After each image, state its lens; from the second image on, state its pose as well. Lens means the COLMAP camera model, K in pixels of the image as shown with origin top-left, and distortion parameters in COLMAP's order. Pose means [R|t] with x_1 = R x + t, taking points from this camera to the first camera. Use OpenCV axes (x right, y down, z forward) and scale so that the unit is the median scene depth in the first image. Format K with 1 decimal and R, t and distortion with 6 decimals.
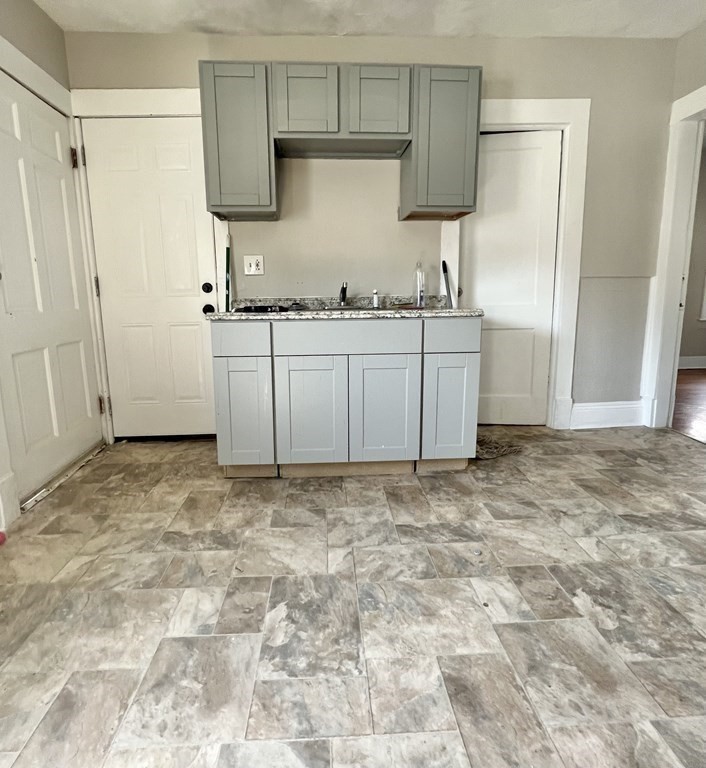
lens RADIAL K [[464.6, 0, 353.0], [0, 464.6, 384.0], [0, 0, 1]] dist [0.000814, 0.000152]
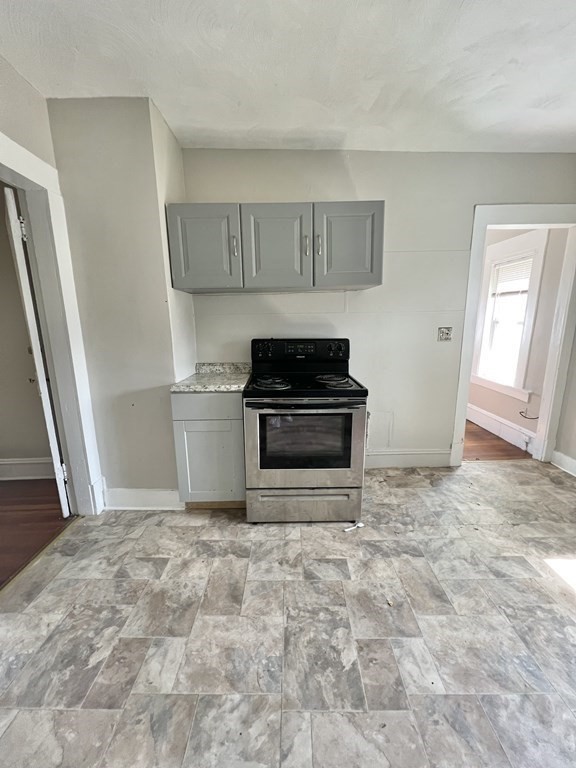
lens RADIAL K [[309.0, 0, 288.0], [0, 309.0, 384.0], [0, 0, 1]] dist [-0.001092, 0.000099]
pose [[-0.997170, 0.004832, 0.075024, -0.070163], [0.032148, 0.929496, 0.367429, -0.527066], [-0.067959, 0.368801, -0.927021, 1.592024]]
